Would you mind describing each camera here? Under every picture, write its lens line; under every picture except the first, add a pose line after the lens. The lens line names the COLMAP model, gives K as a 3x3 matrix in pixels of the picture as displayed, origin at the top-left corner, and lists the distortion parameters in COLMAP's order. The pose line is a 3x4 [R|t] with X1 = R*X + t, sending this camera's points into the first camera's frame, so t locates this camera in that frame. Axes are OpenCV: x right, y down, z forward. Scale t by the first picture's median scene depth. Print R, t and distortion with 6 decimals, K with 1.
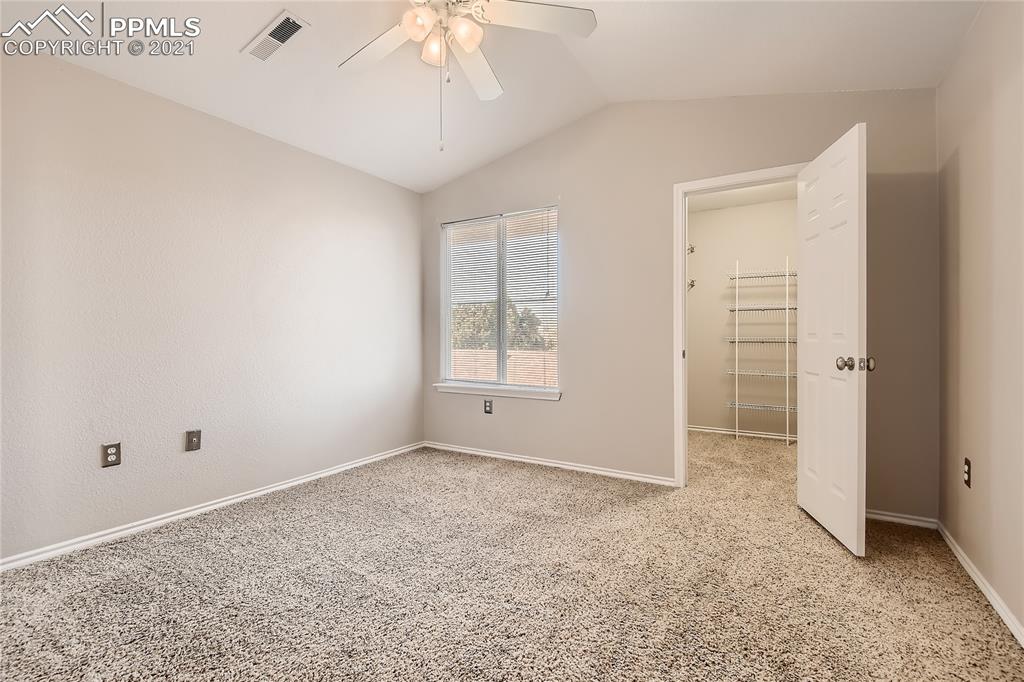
lens RADIAL K [[468.8, 0, 509.4], [0, 468.8, 342.9], [0, 0, 1]] dist [0.017181, -0.013820]
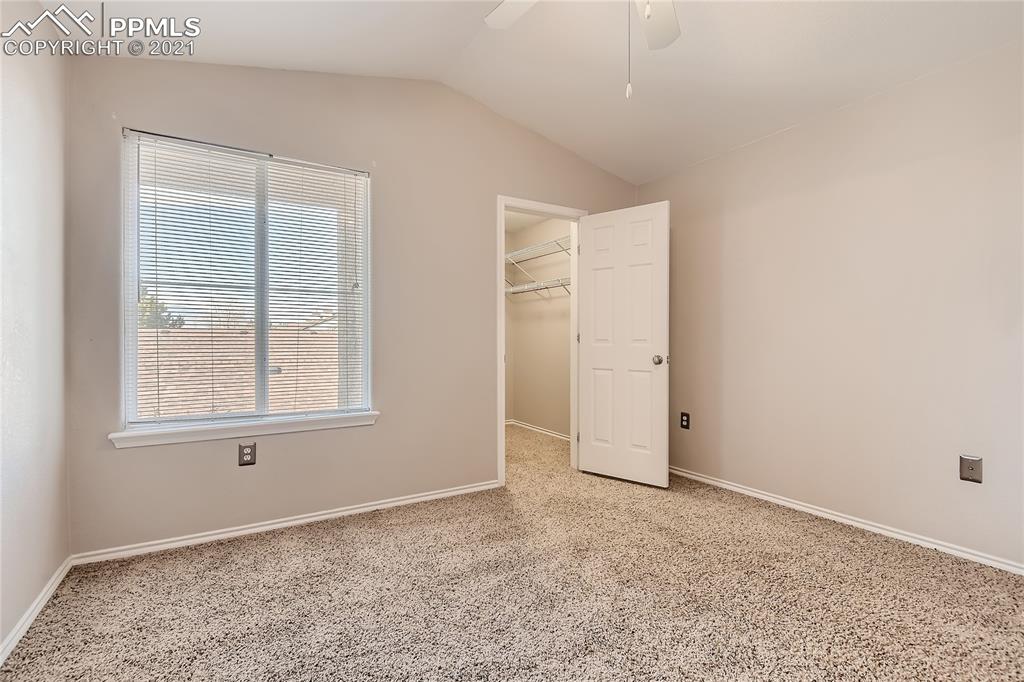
lens RADIAL K [[468.8, 0, 509.4], [0, 468.8, 342.9], [0, 0, 1]] dist [0.017181, -0.013820]
pose [[0.459338, -0.001888, 0.888260, -0.537967], [0.014242, 0.999885, -0.005240, -0.004944], [-0.888147, 0.015058, 0.459312, 0.489298]]
